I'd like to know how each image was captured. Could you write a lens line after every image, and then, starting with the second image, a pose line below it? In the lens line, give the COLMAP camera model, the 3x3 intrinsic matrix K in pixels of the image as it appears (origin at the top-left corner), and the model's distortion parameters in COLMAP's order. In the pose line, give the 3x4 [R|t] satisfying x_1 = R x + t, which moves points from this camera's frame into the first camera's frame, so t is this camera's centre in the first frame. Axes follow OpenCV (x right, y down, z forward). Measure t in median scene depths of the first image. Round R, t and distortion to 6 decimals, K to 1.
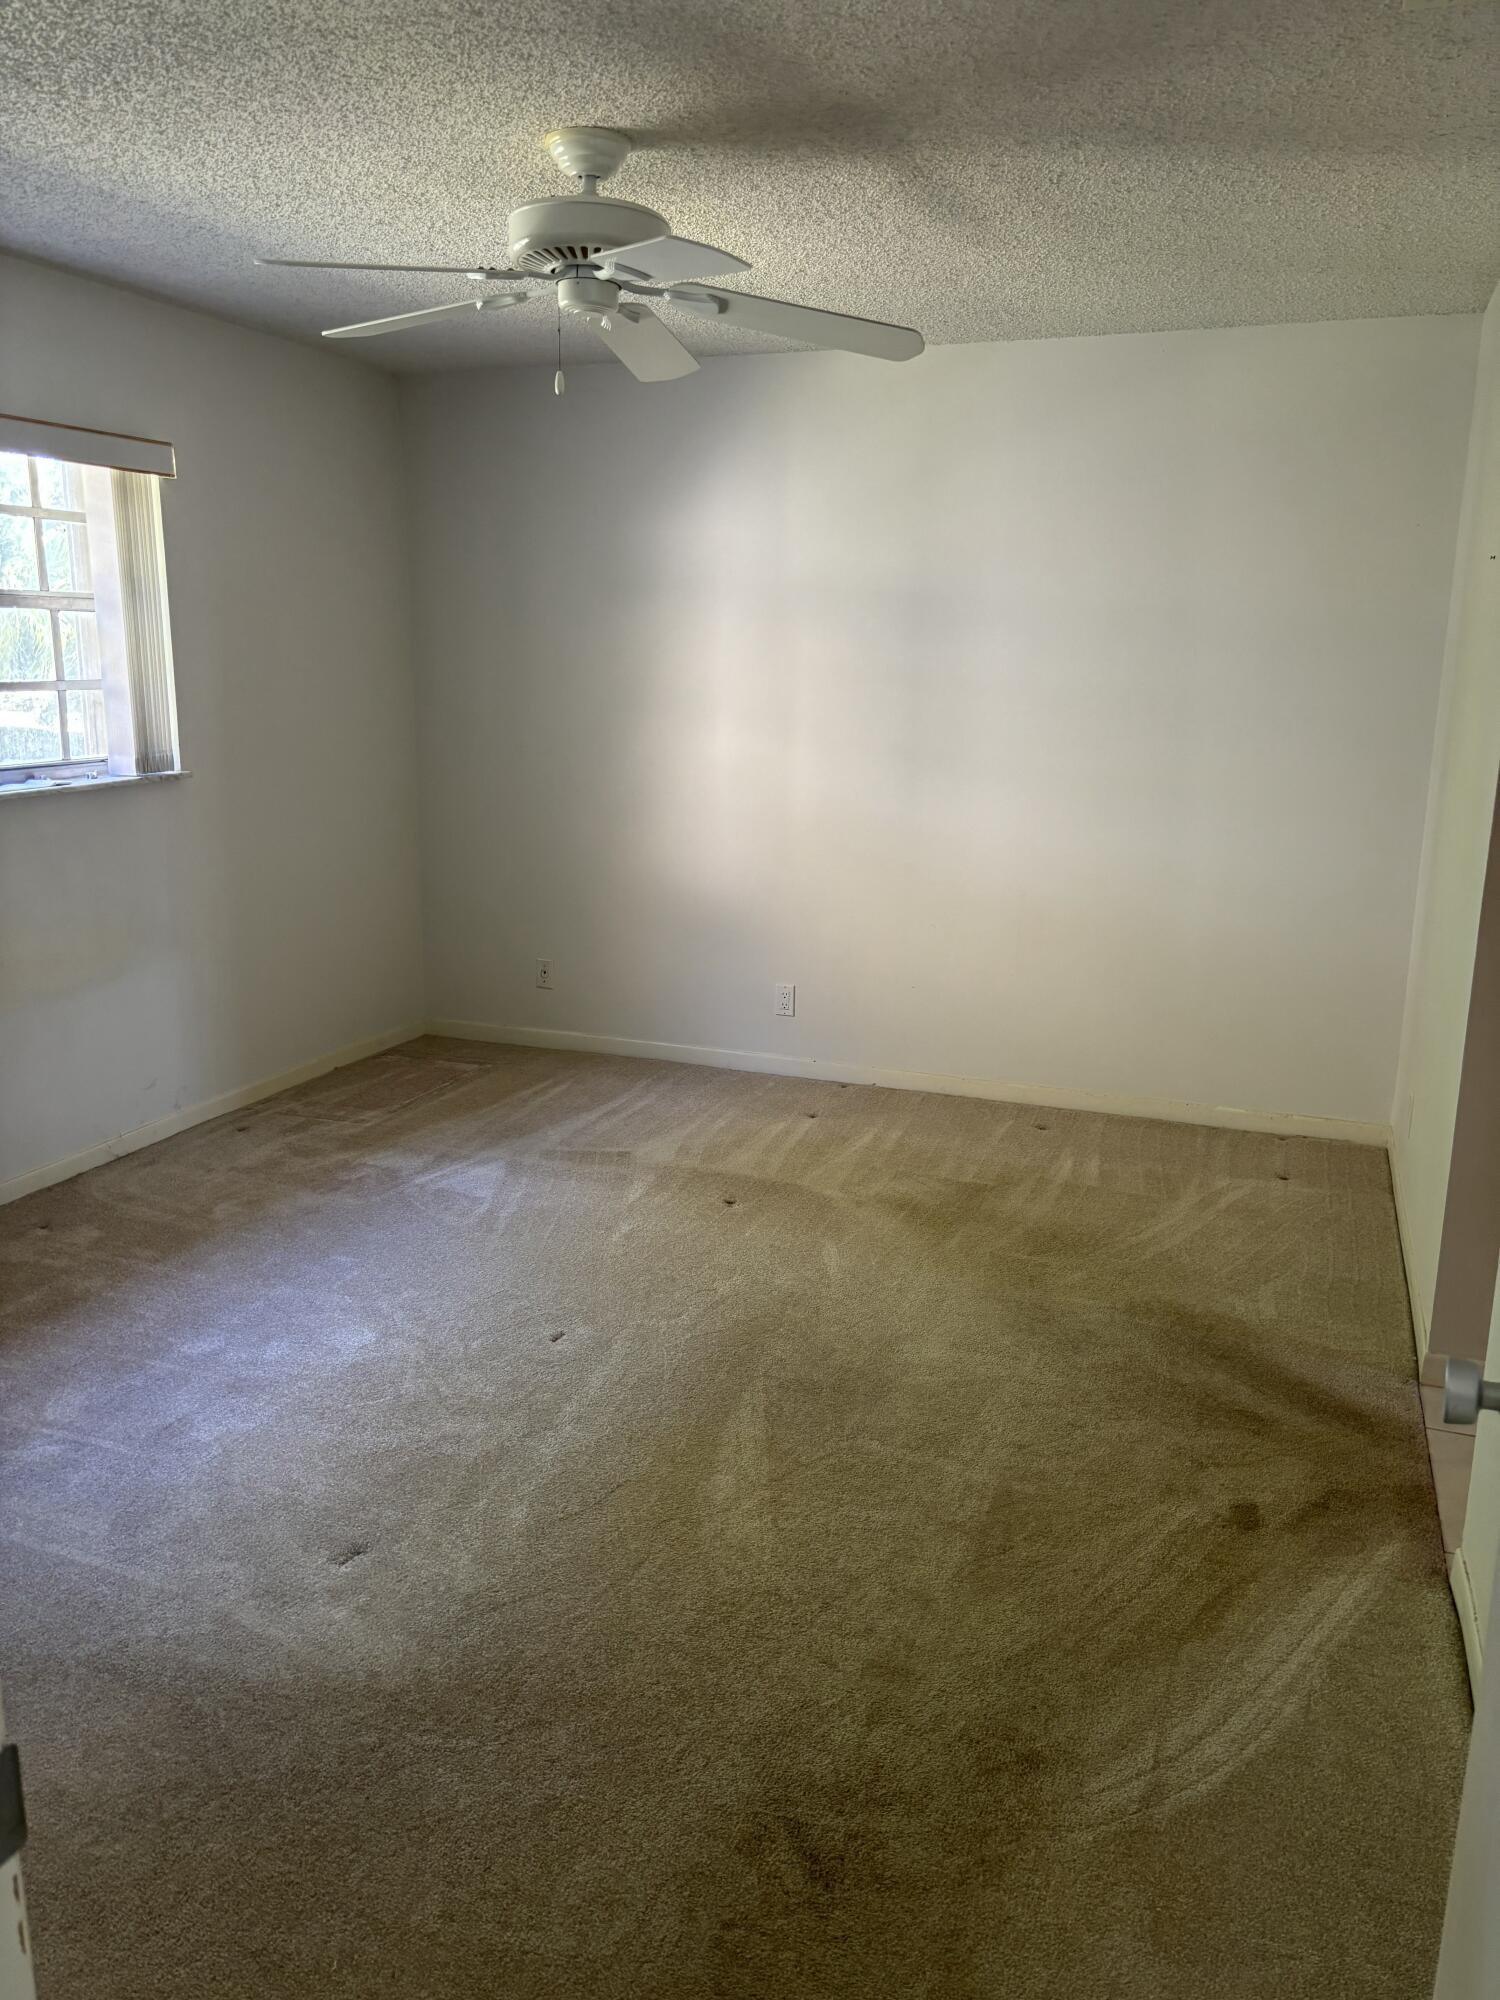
lens RADIAL K [[1528.3, 0, 750.8], [0, 1528.3, 1000.8], [0, 0, 1]] dist [0.070205, -0.079291]
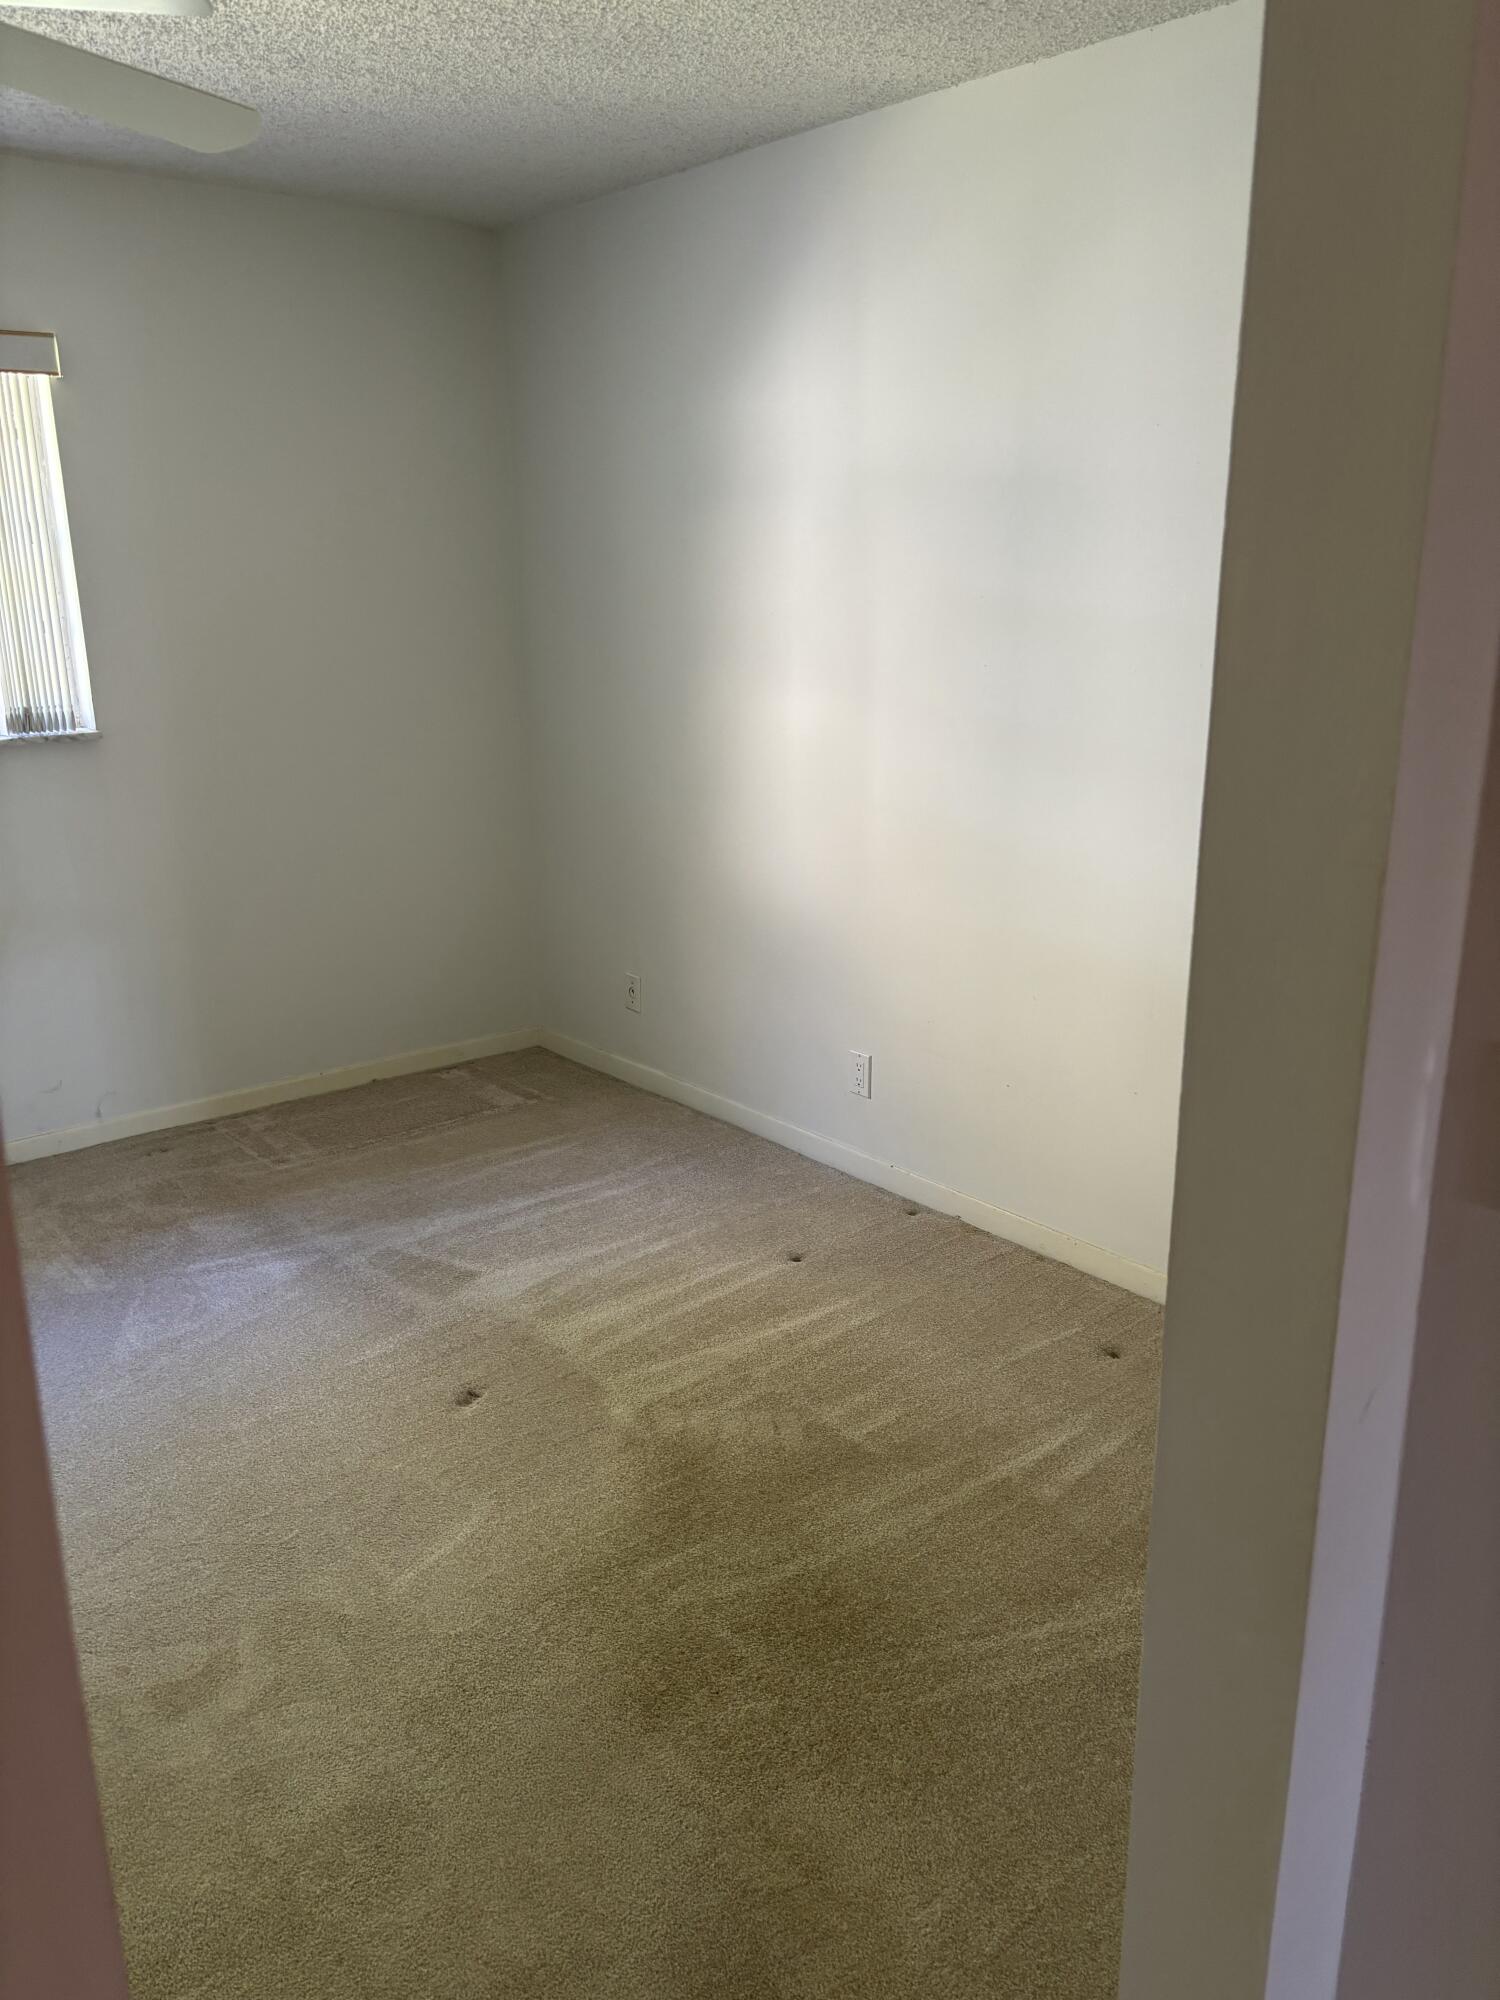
lens RADIAL K [[1528.3, 0, 749.2], [0, 1528.3, 1001.7], [0, 0, 1]] dist [0.070205, -0.079291]
pose [[0.870938, 0.116974, -0.477267, 0.351534], [-0.092889, 0.992934, 0.073853, -0.091829], [0.482533, -0.019988, 0.875650, 0.404174]]
